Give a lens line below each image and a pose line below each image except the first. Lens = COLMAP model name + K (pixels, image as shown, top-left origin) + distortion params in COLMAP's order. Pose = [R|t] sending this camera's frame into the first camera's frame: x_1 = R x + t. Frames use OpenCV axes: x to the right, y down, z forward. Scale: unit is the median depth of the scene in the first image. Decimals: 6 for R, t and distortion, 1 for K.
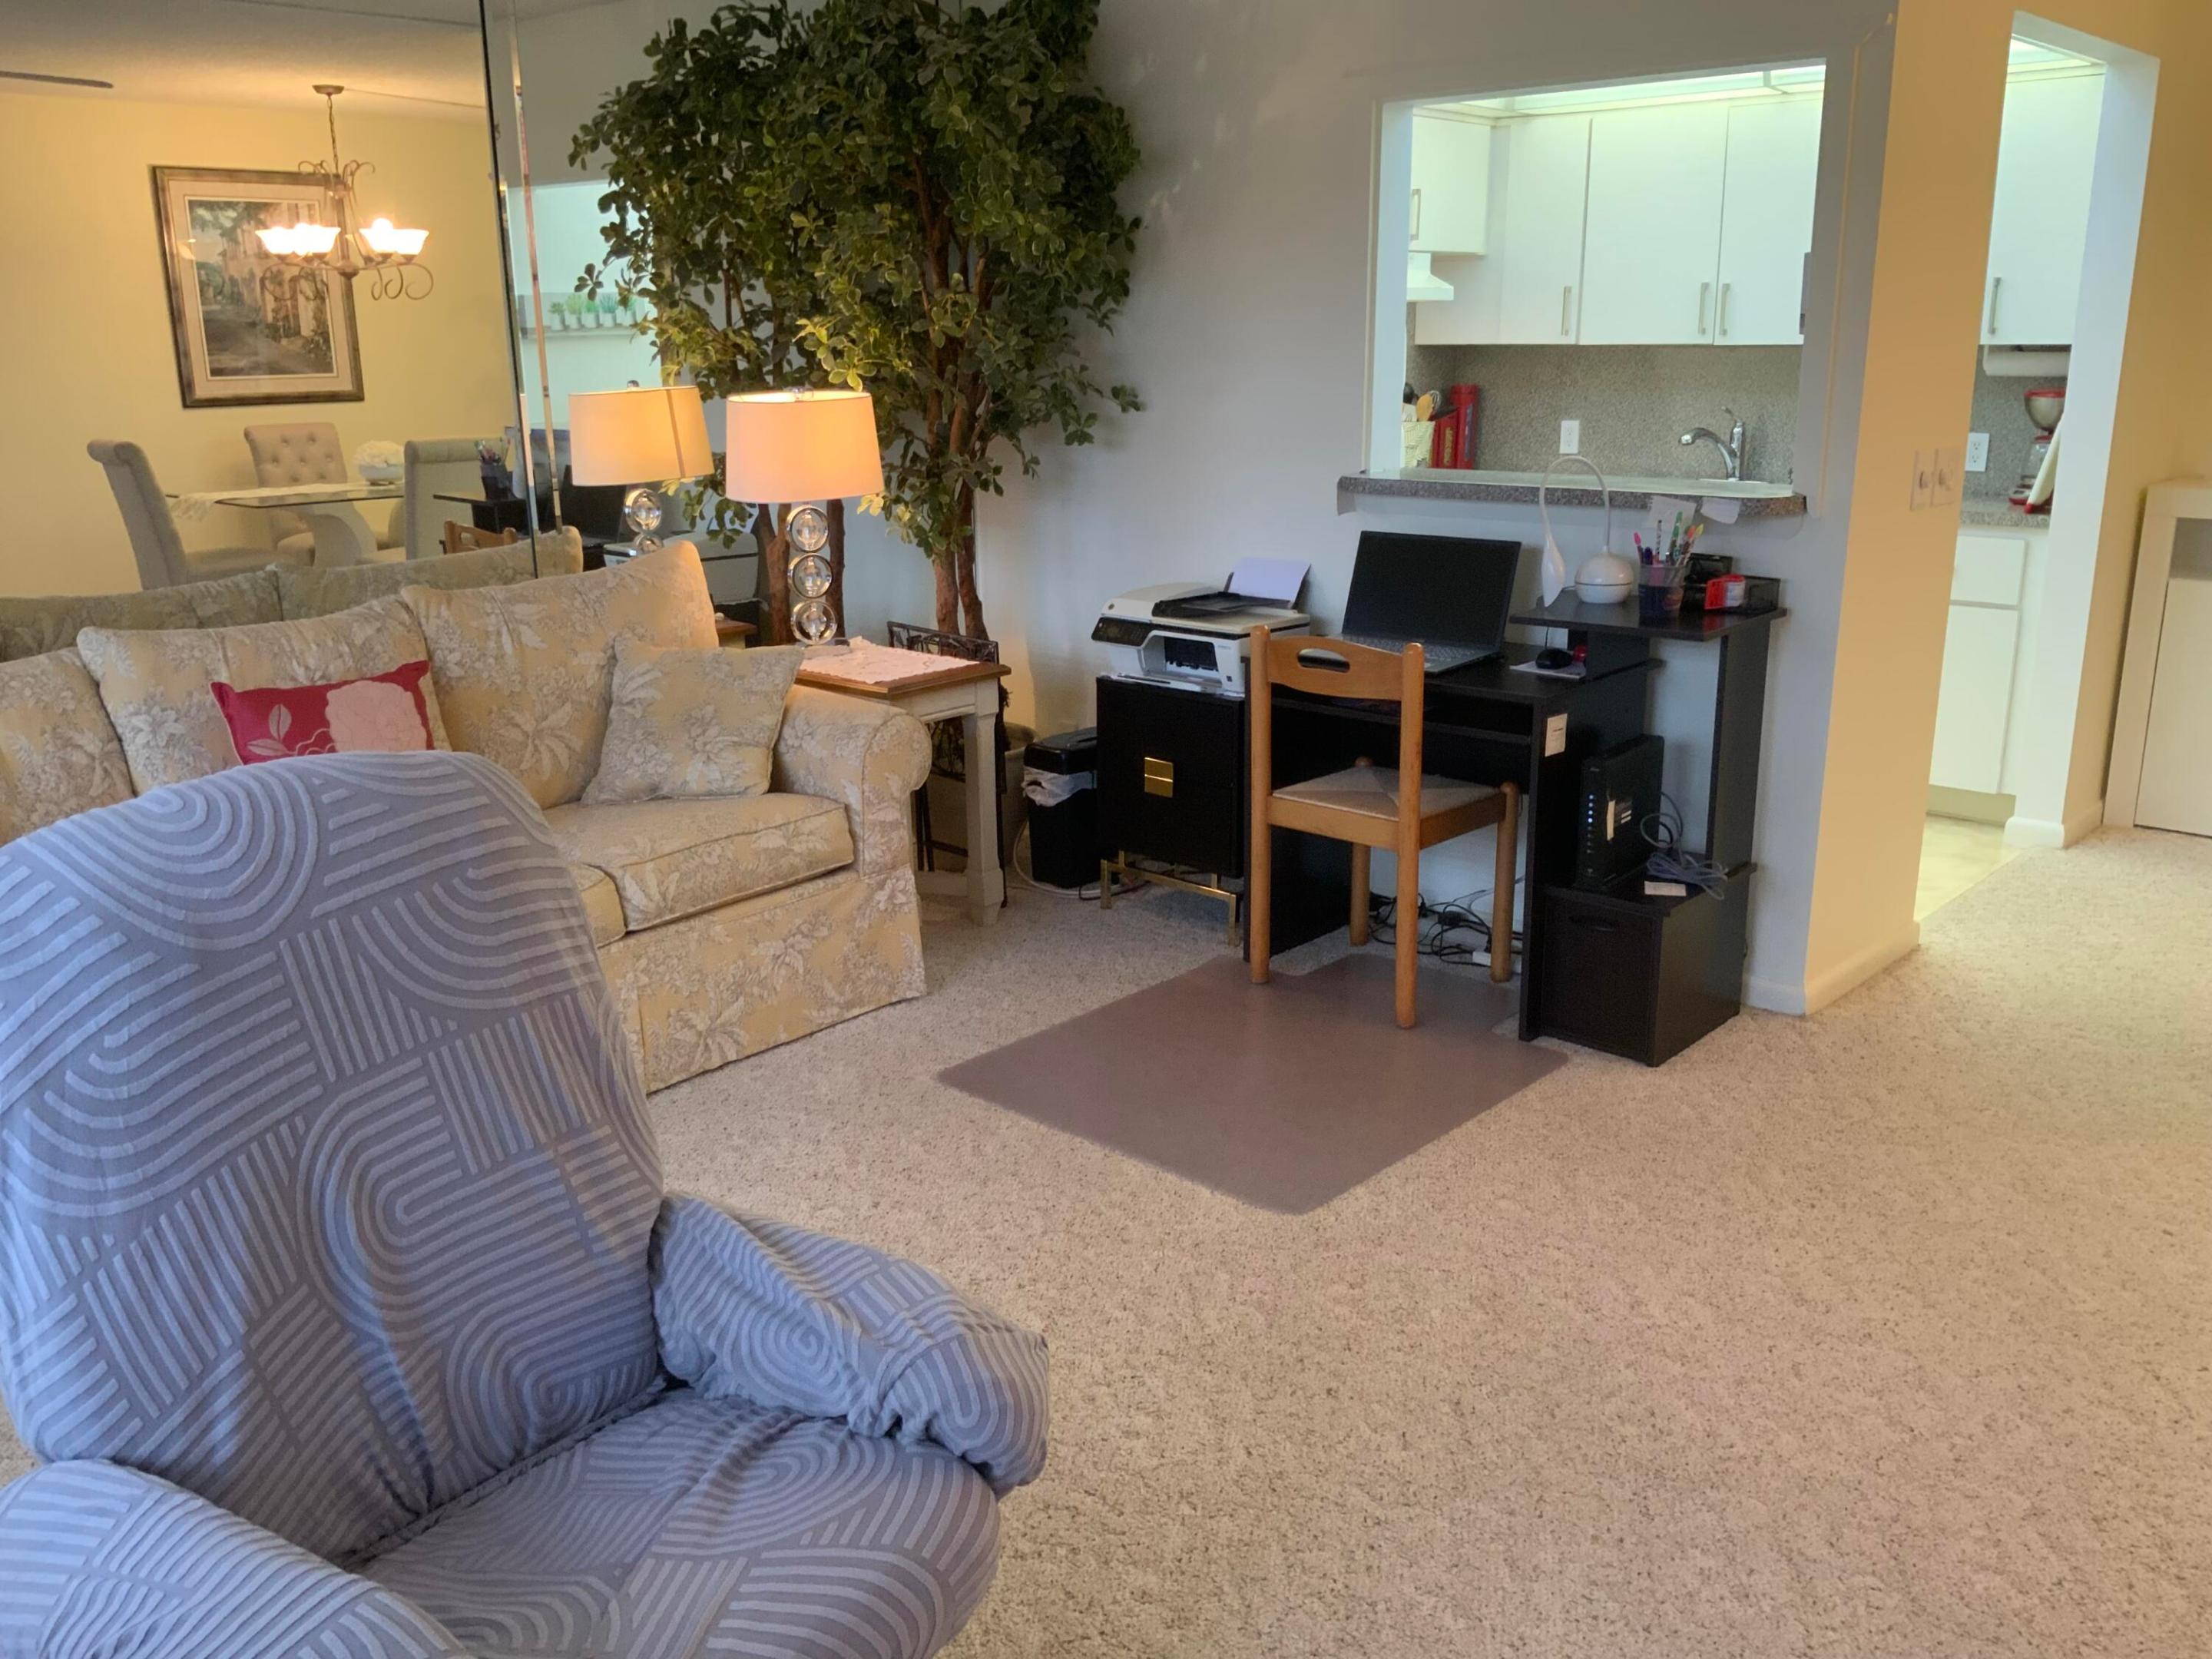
lens RADIAL K [[1847.2, 0, 1106.8], [0, 1847.2, 829.6], [0, 0, 1]] dist [0.007797, 0.002797]
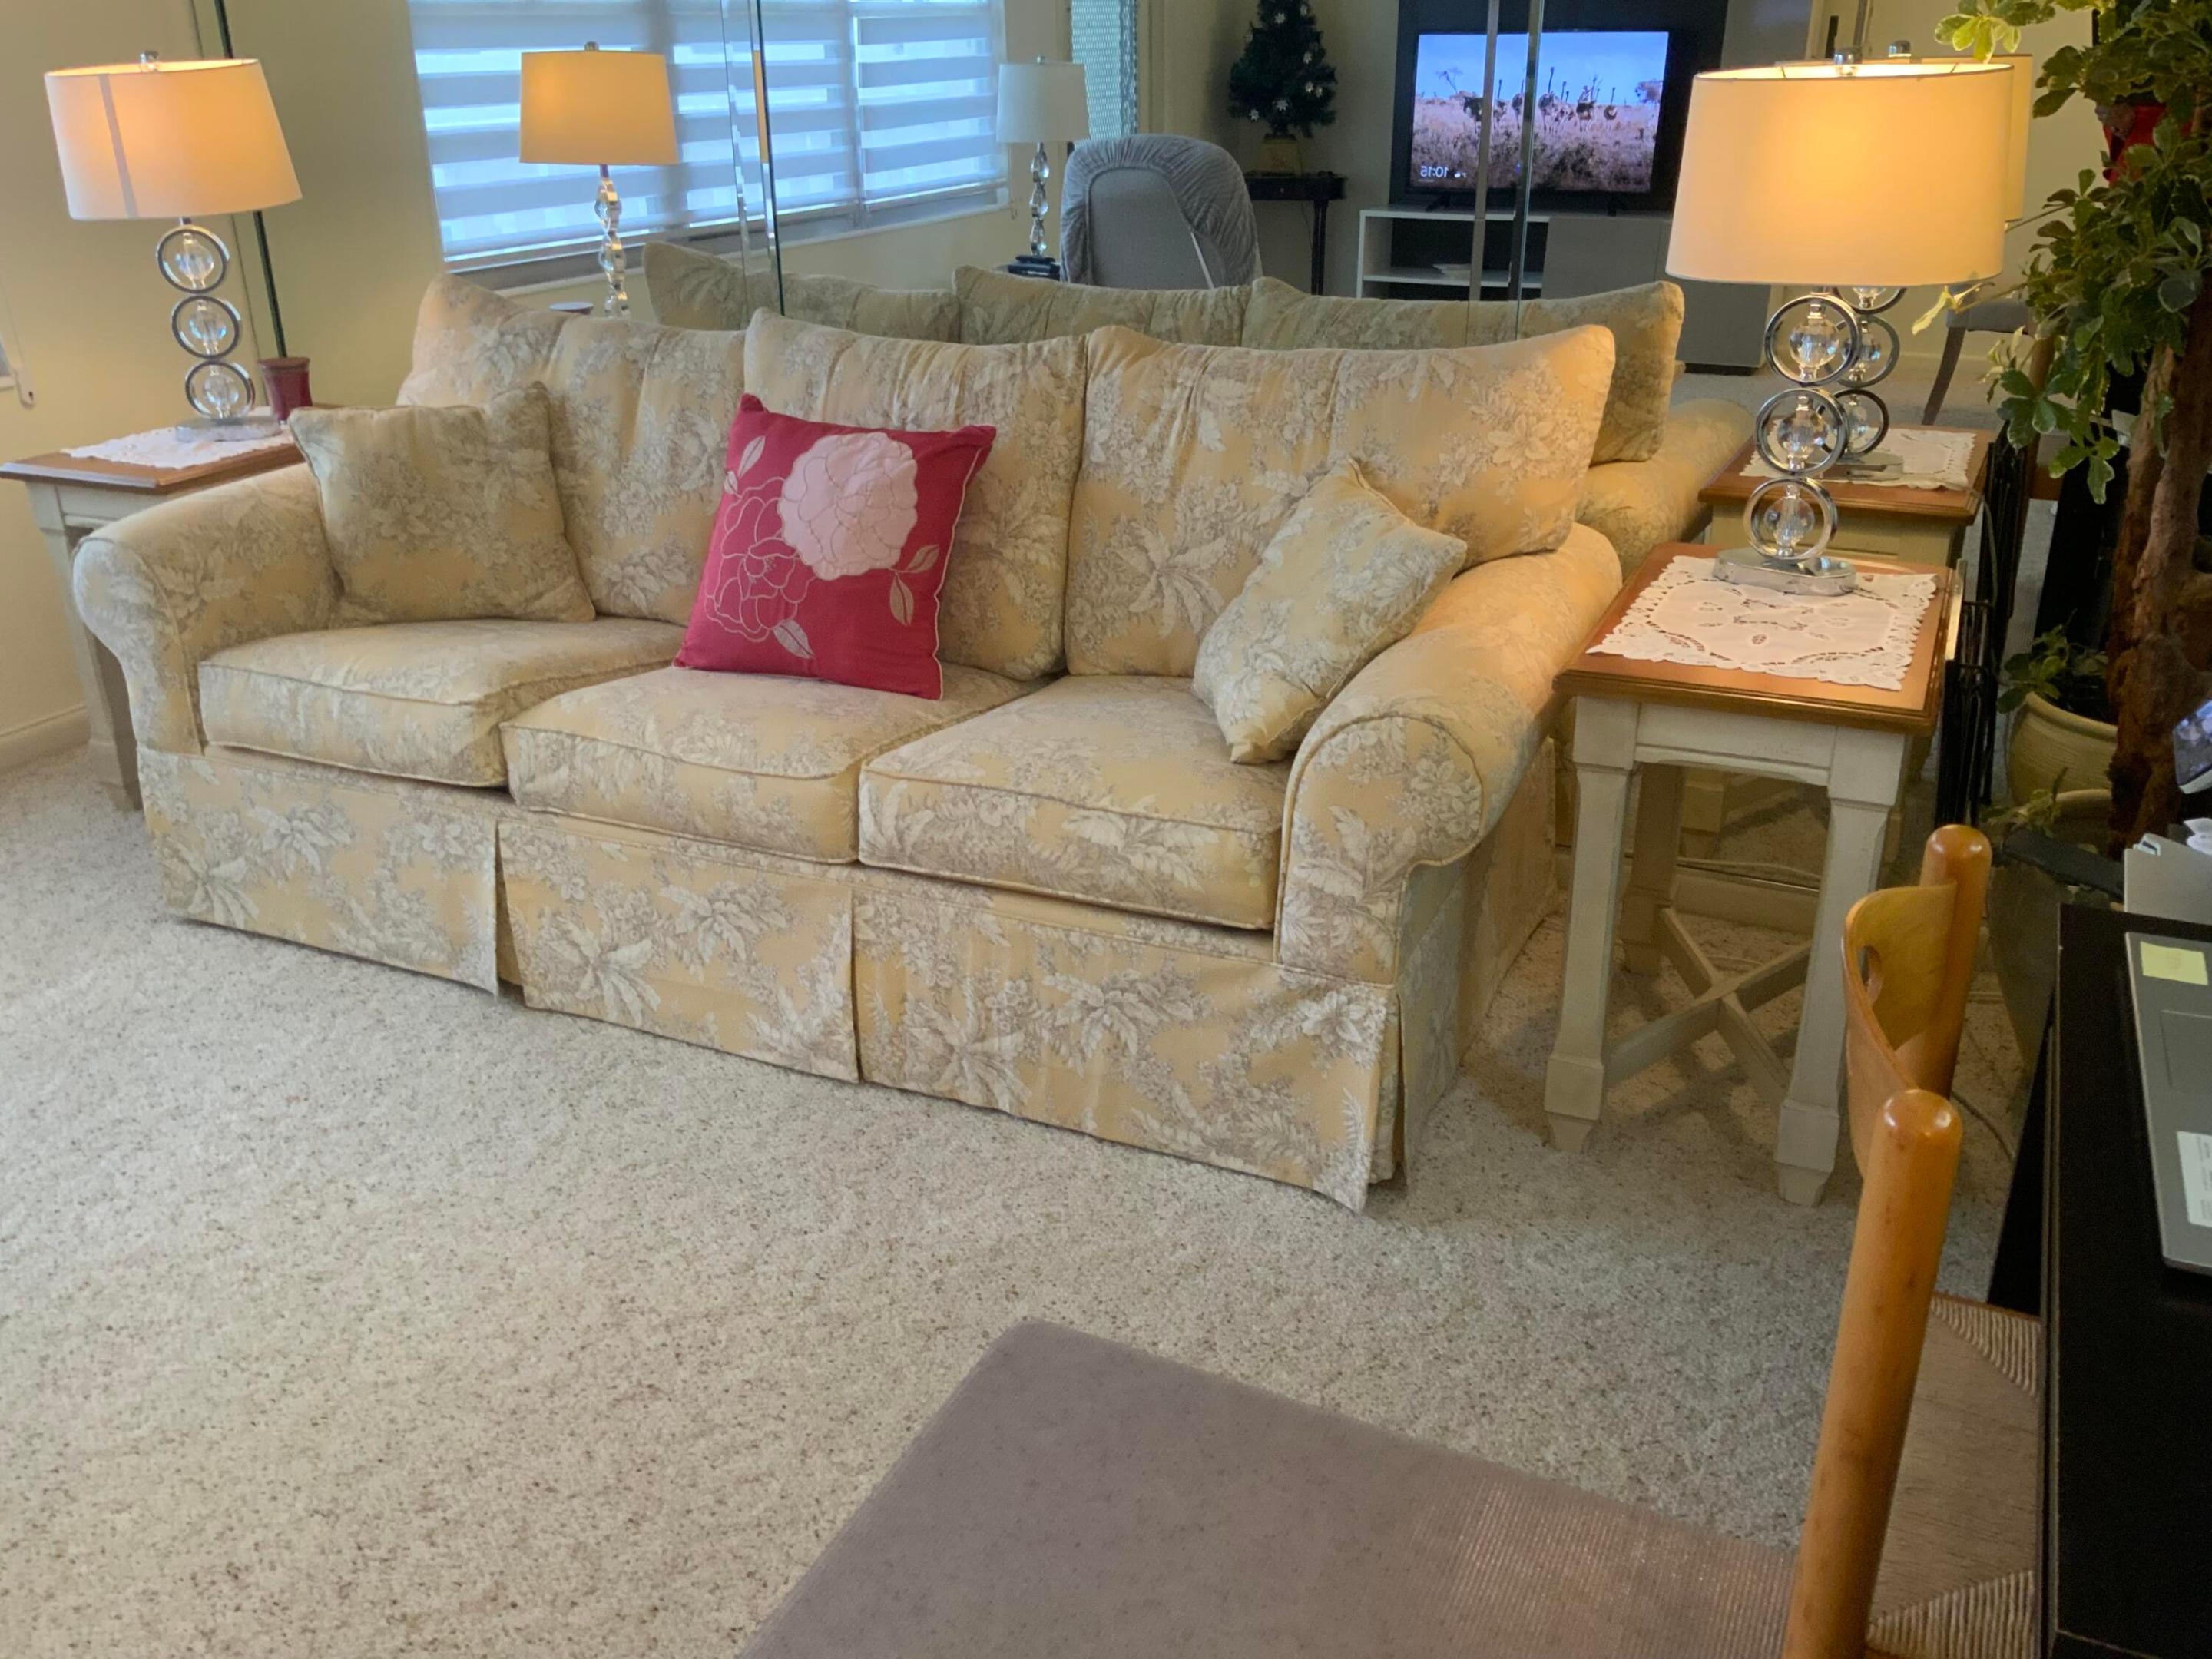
lens RADIAL K [[1847.2, 0, 1102.0], [0, 1847.2, 823.6], [0, 0, 1]] dist [0.007797, 0.002797]
pose [[0.276929, 0.382960, -0.881279, 0.338668], [-0.245061, 0.914967, 0.320593, -0.183665], [0.929116, 0.127185, 0.347229, 0.760566]]
